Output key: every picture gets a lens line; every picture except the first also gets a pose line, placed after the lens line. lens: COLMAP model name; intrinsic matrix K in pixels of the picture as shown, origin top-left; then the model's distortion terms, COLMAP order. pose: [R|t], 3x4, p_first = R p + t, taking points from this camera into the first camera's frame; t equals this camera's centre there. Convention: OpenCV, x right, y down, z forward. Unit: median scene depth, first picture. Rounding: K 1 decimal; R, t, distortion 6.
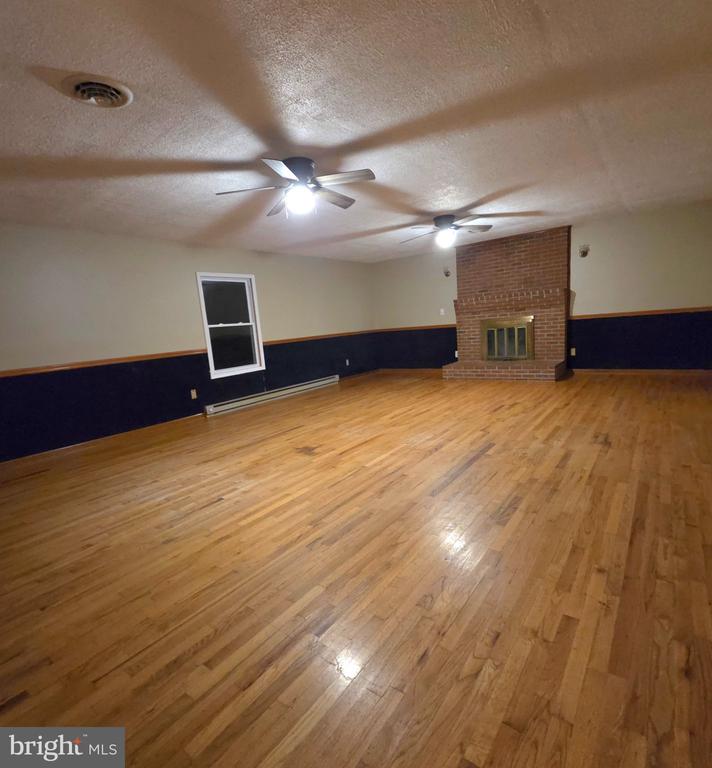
lens RADIAL K [[408.4, 0, 359.1], [0, 408.4, 398.5], [0, 0, 1]] dist [-0.000605, -0.000136]
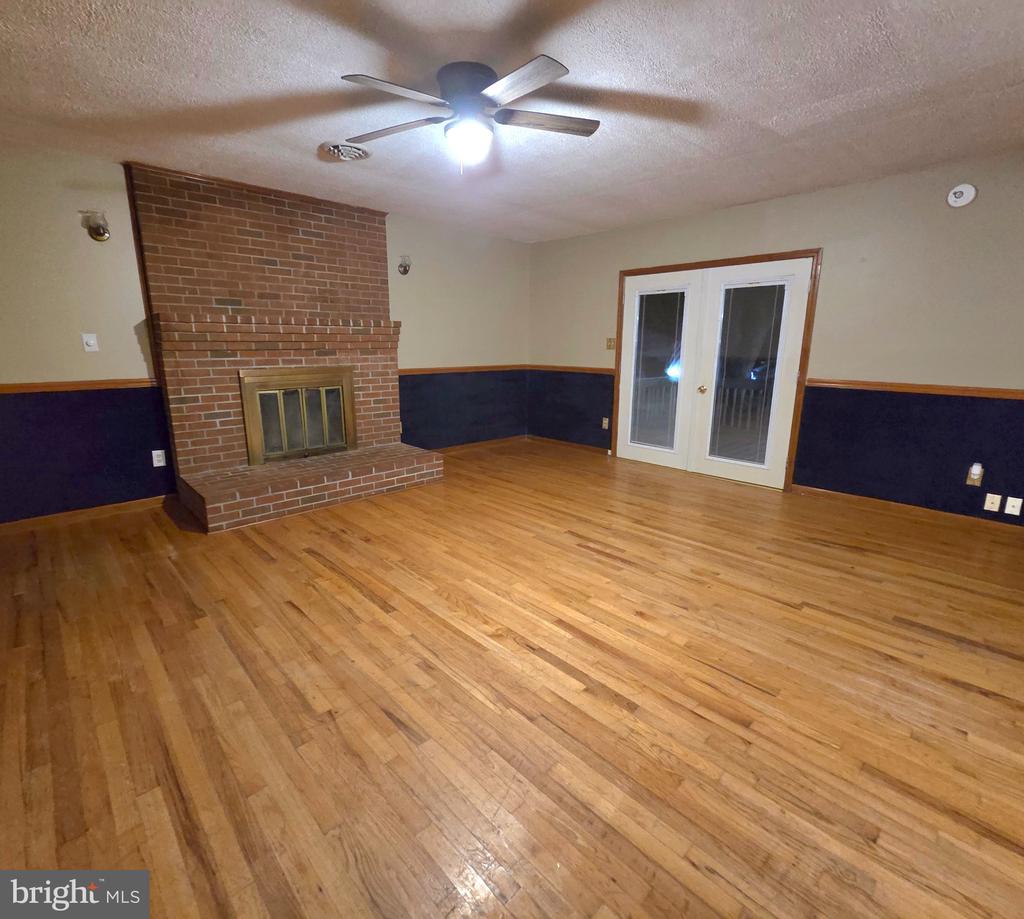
lens RADIAL K [[500.9, 0, 508.7], [0, 500.9, 456.7], [0, 0, 1]] dist [0.003274, -0.001761]
pose [[0.172281, -0.138916, 0.975203, -0.271678], [0.160978, 0.980667, 0.111255, -0.187603], [-0.971805, 0.137819, 0.191313, 1.024515]]
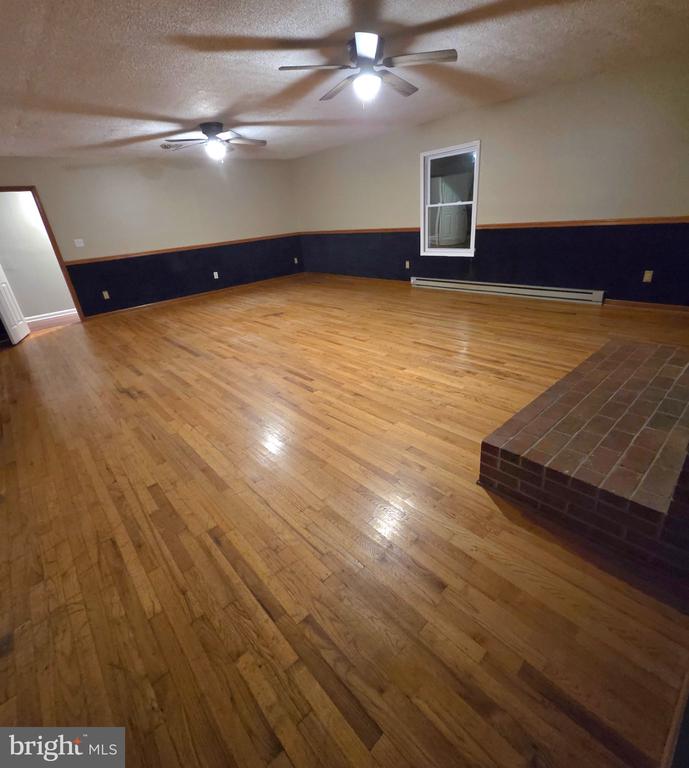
lens RADIAL K [[375.7, 0, 348.1], [0, 375.7, 380.9], [0, 0, 1]] dist [0.003274, -0.001761]
pose [[-0.193721, 0.493305, -0.848011, 0.959851], [-0.078189, 0.853872, 0.514576, -0.346020], [0.977936, 0.165989, -0.126841, 1.232619]]
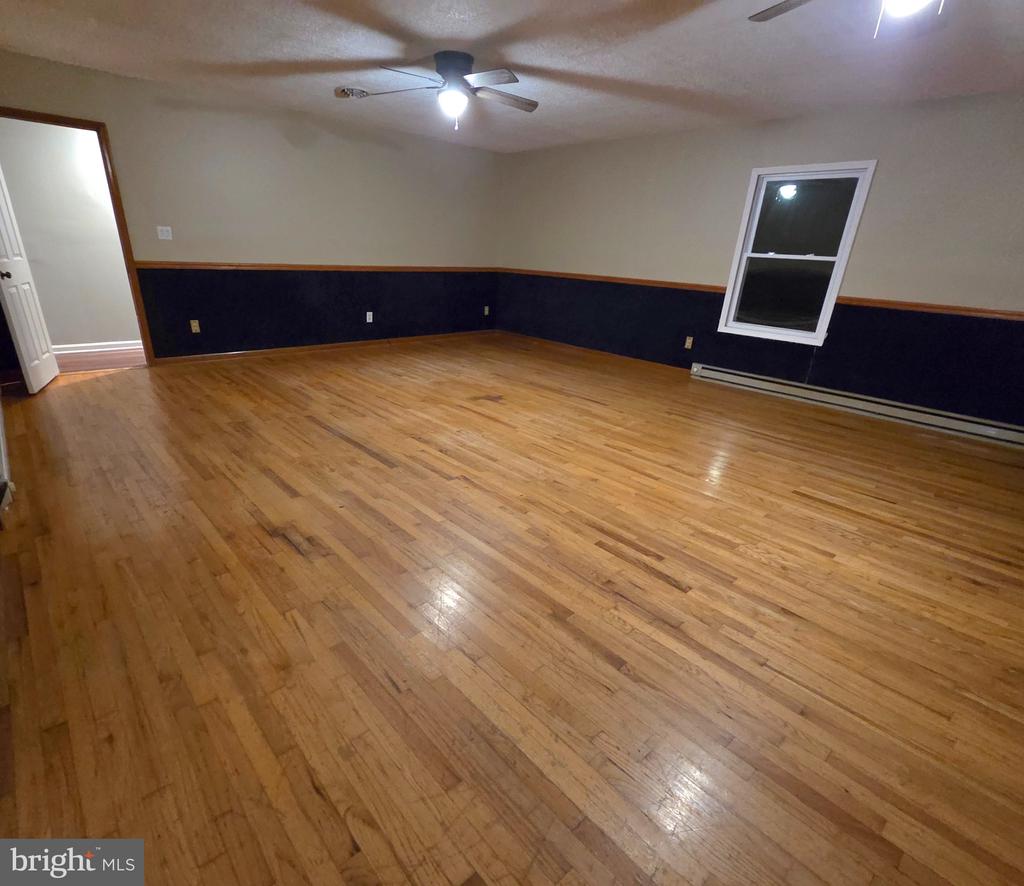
lens RADIAL K [[517.7, 0, 491.3], [0, 517.7, 472.6], [0, 0, 1]] dist [0.000788, -0.000888]
pose [[-0.208916, 0.455497, -0.865377, 0.797911], [-0.206306, 0.844460, 0.494292, -0.258558], [0.955925, 0.281798, -0.082449, 0.943183]]
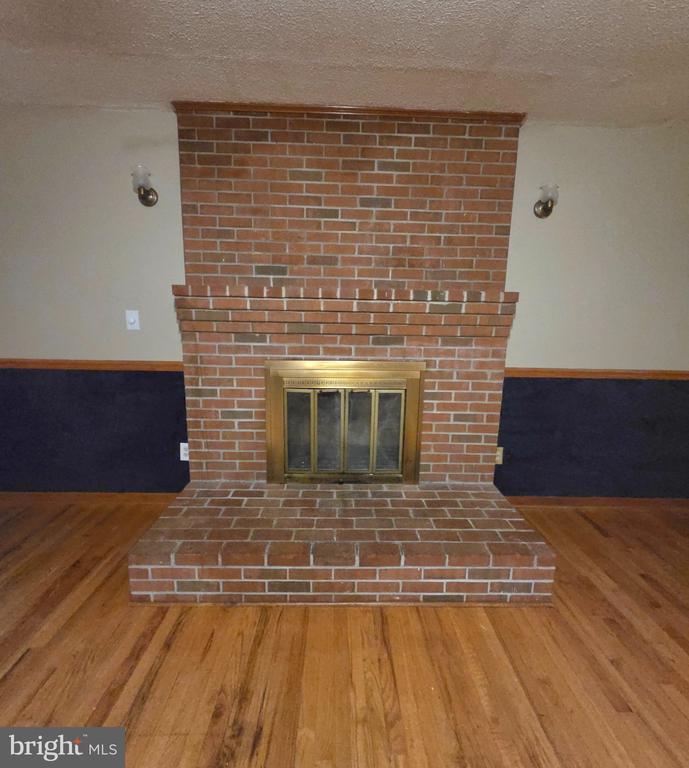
lens RADIAL K [[375.7, 0, 348.1], [0, 375.7, 380.9], [0, 0, 1]] dist [0.003274, -0.001761]
pose [[0.783100, -0.012462, 0.621771, 0.265037], [0.028591, 0.999463, -0.015978, -0.269782], [-0.621239, 0.030290, 0.783036, 1.168210]]
